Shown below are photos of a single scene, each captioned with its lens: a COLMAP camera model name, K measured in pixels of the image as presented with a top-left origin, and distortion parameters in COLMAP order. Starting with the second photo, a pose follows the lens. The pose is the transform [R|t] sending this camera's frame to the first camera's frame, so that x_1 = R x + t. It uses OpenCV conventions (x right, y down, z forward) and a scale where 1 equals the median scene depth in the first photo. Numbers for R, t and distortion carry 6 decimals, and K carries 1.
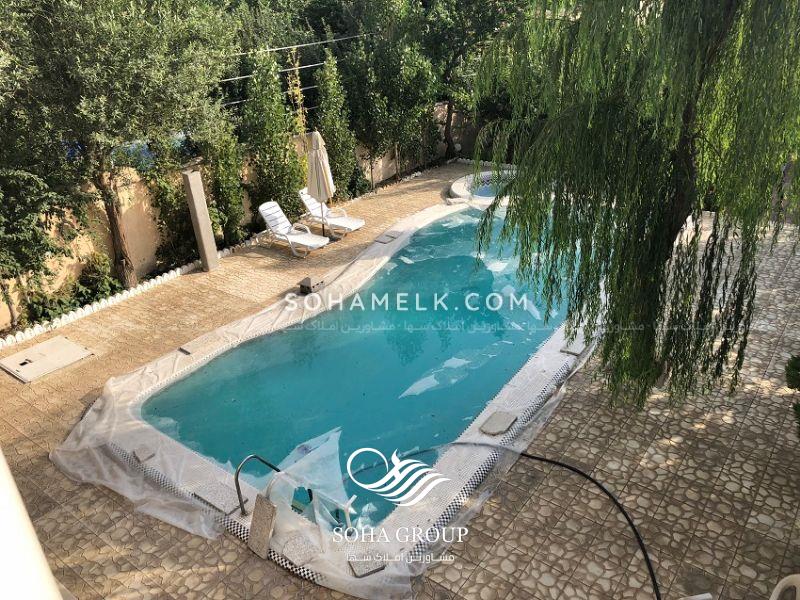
lens RADIAL K [[641.9, 0, 412.8], [0, 641.9, 288.1], [0, 0, 1]] dist [0.008688, 0.001465]
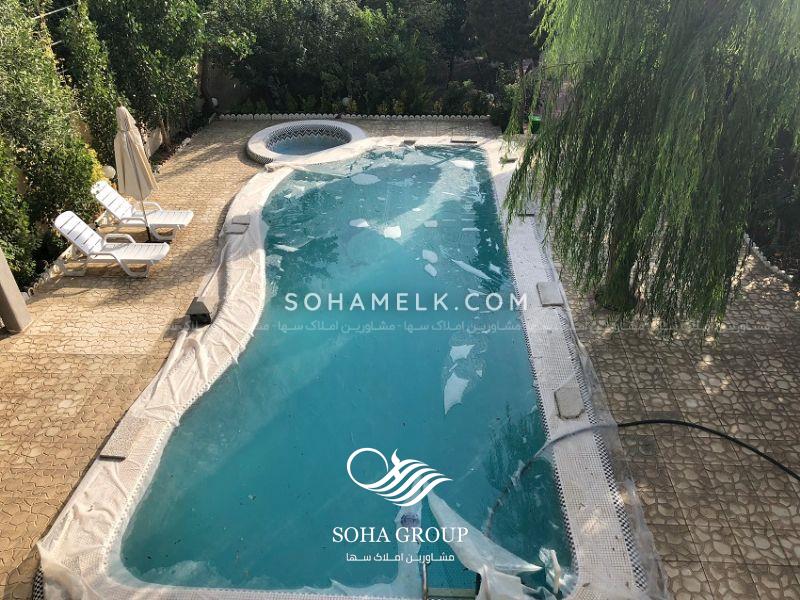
lens RADIAL K [[641.9, 0, 412.8], [0, 641.9, 288.1], [0, 0, 1]] dist [0.008688, 0.001465]
pose [[0.844474, -0.265335, 0.465254, -0.299779], [0.219286, 0.963805, 0.151636, -0.092295], [-0.488648, -0.026029, 0.872093, 0.213556]]
